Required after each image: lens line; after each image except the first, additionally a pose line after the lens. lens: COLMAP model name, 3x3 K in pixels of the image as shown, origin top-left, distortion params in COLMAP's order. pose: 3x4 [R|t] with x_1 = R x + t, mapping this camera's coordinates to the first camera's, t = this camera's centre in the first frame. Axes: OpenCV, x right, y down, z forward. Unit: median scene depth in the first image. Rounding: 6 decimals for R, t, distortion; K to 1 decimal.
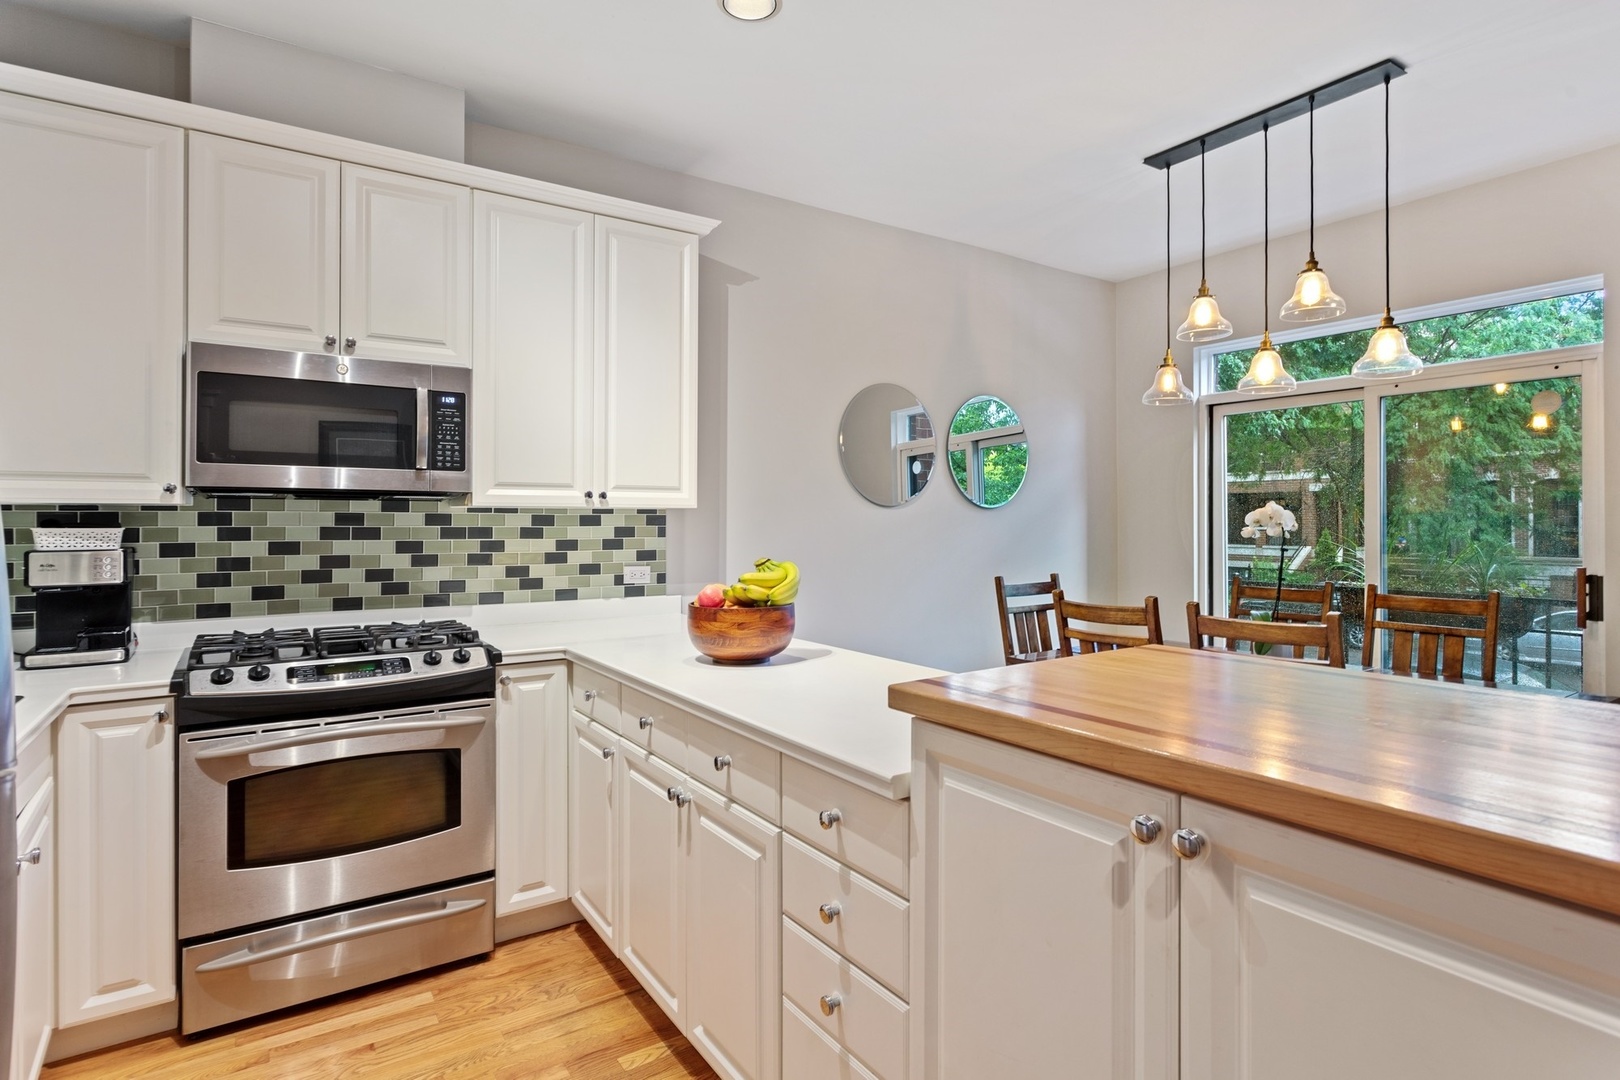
lens RADIAL K [[845.7, 0, 813.7], [0, 845.7, 515.2], [0, 0, 1]] dist [-0.002119, 0.001199]
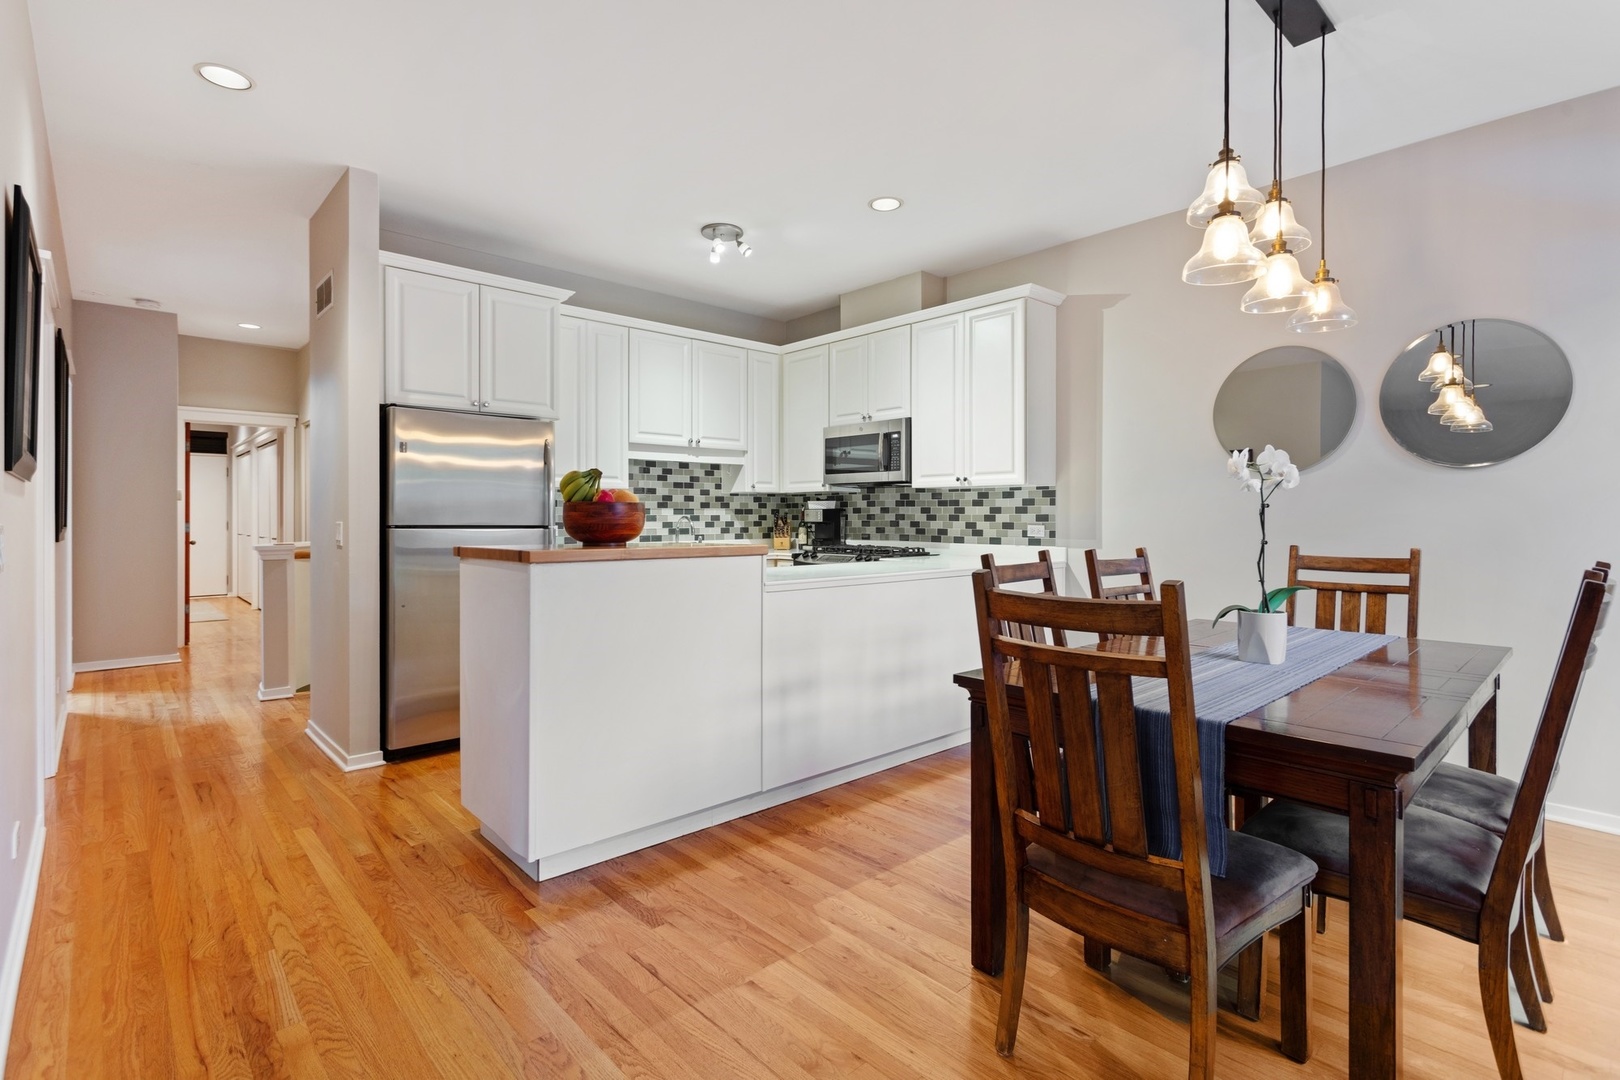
lens RADIAL K [[768.0, 0, 809.8], [0, 768.0, 512.9], [0, 0, 1]] dist [0.001269, 0.000571]
pose [[0.146480, -0.004639, -0.989203, 1.219161], [0.005811, 0.999976, -0.003829, 0.048256], [0.989197, -0.005187, 0.146504, 0.474749]]
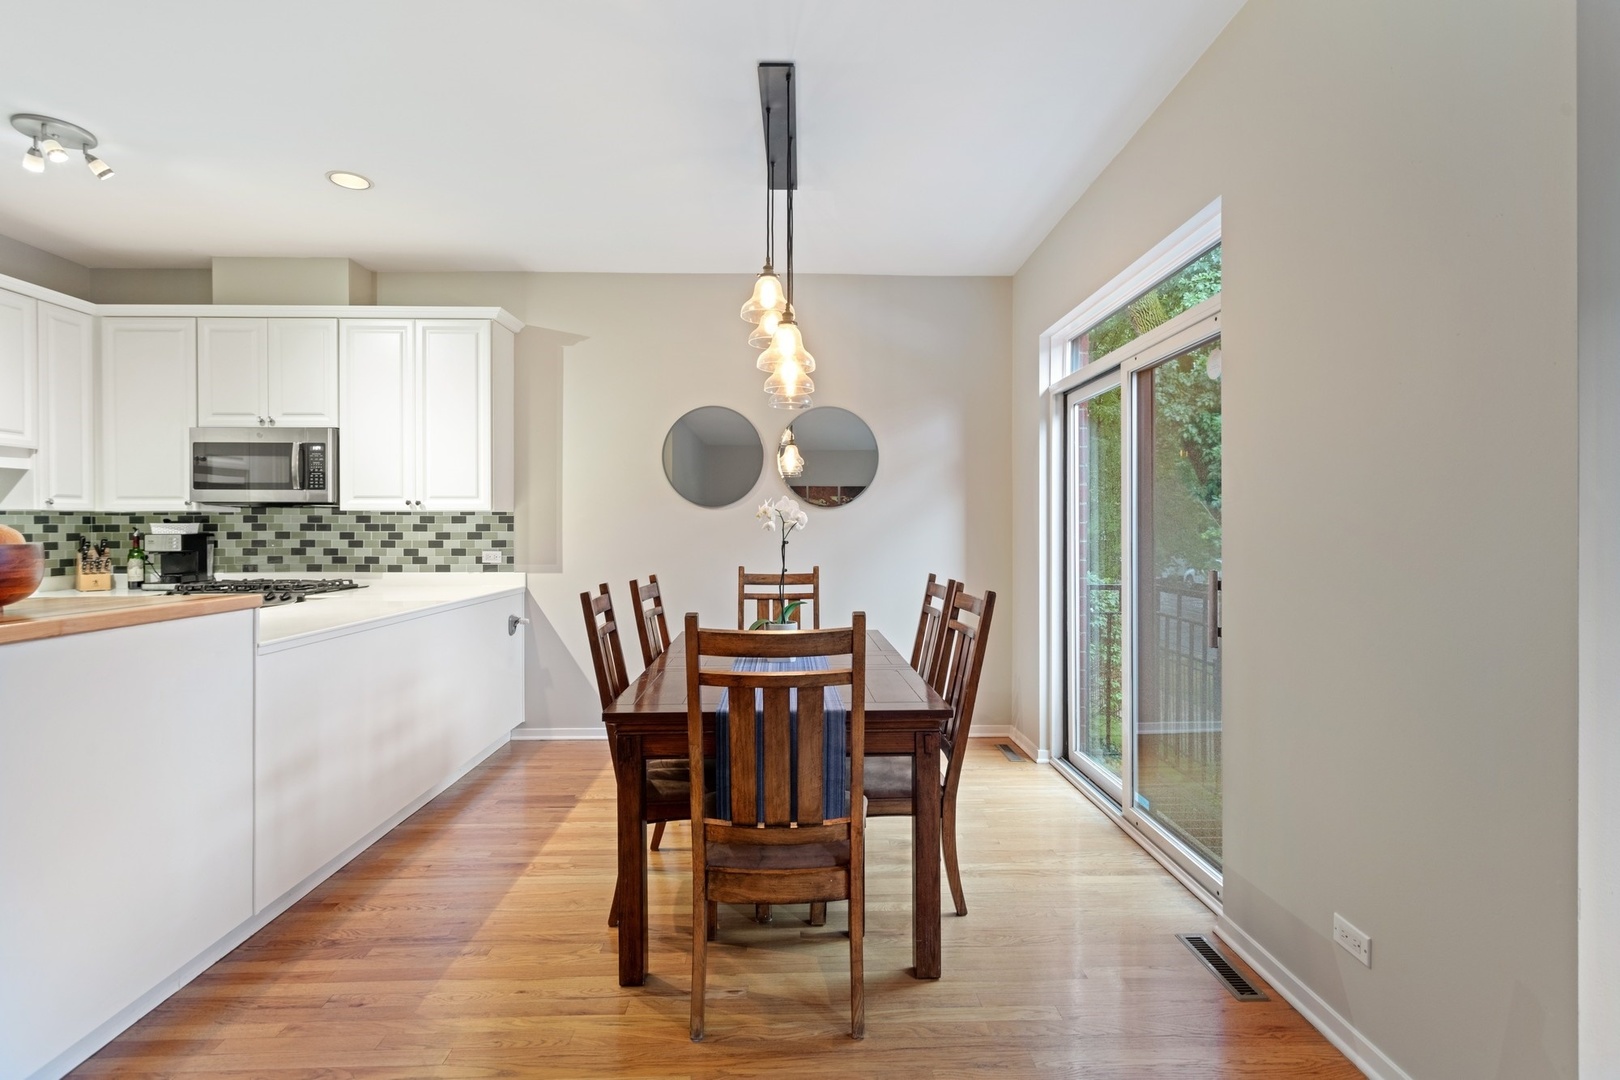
lens RADIAL K [[763.3, 0, 811.8], [0, 763.3, 525.5], [0, 0, 1]] dist [0.000656, 0.000934]
pose [[0.842361, -0.002176, -0.538909, 1.105337], [0.005477, 0.999975, 0.004523, 0.015597], [0.538886, -0.006762, 0.842352, 0.220128]]
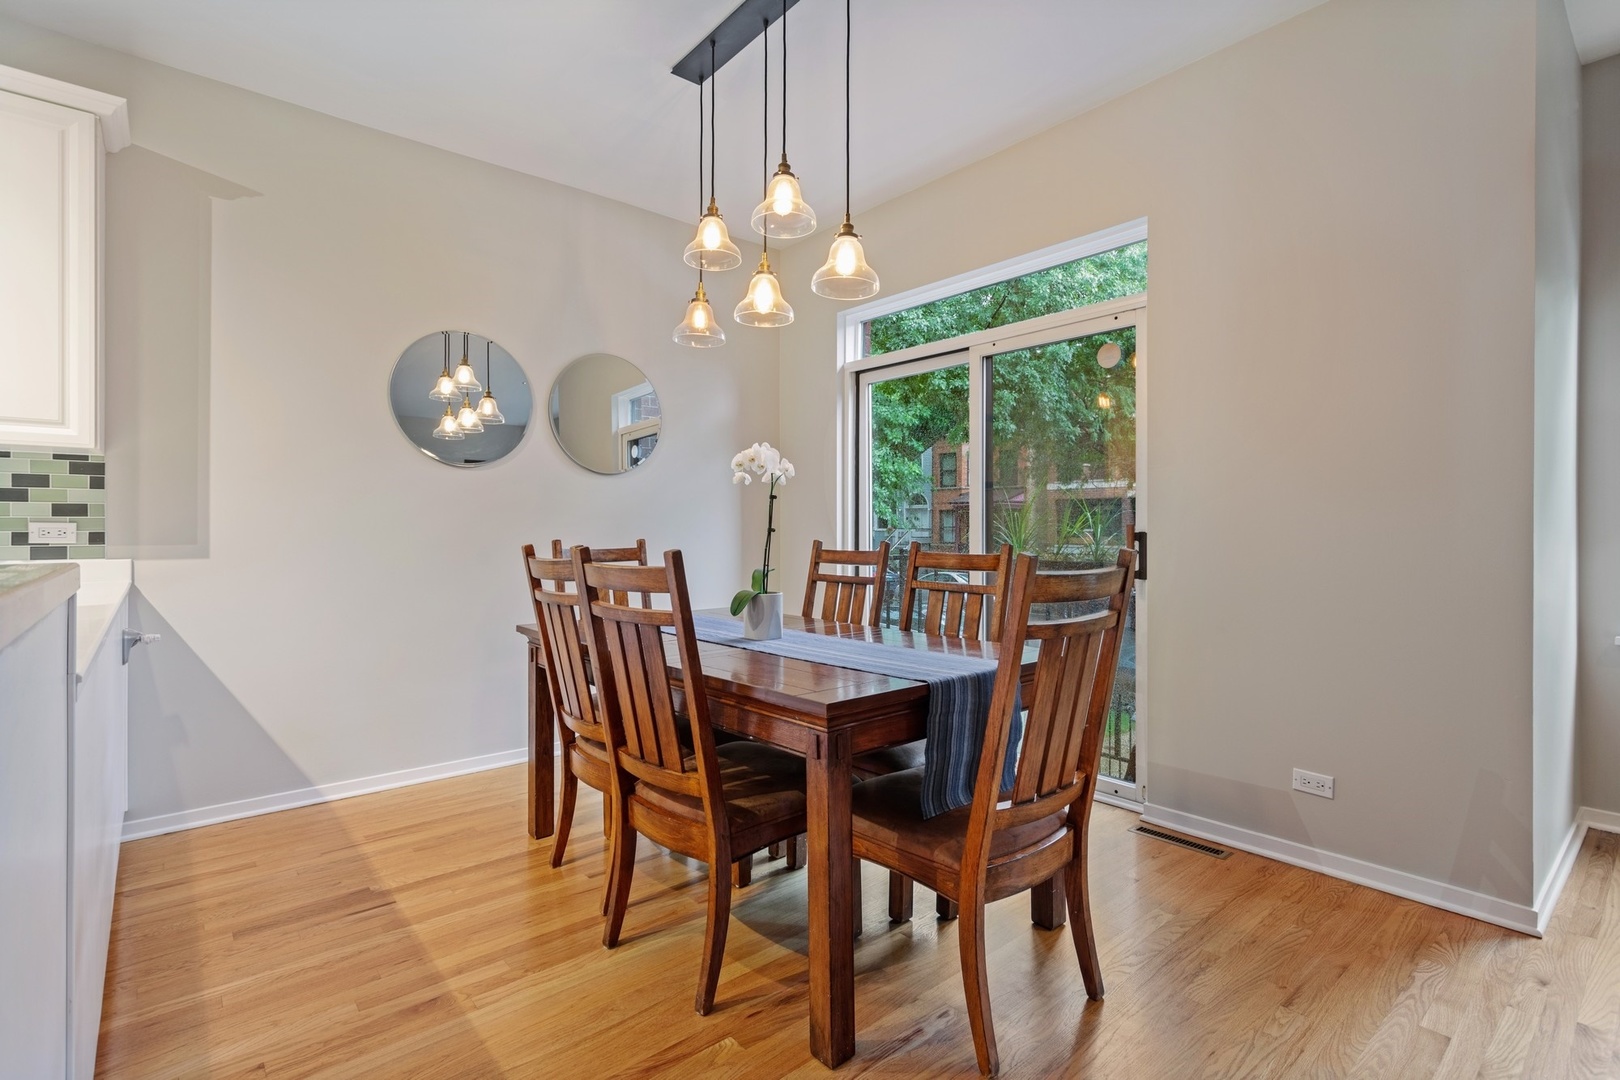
lens RADIAL K [[763.3, 0, 811.8], [0, 763.3, 525.5], [0, 0, 1]] dist [0.000656, 0.000934]
pose [[0.993862, 0.000829, 0.110624, 0.512552], [-0.001329, 0.999989, 0.004441, 0.067761], [-0.110619, -0.004560, 0.993852, 0.201385]]
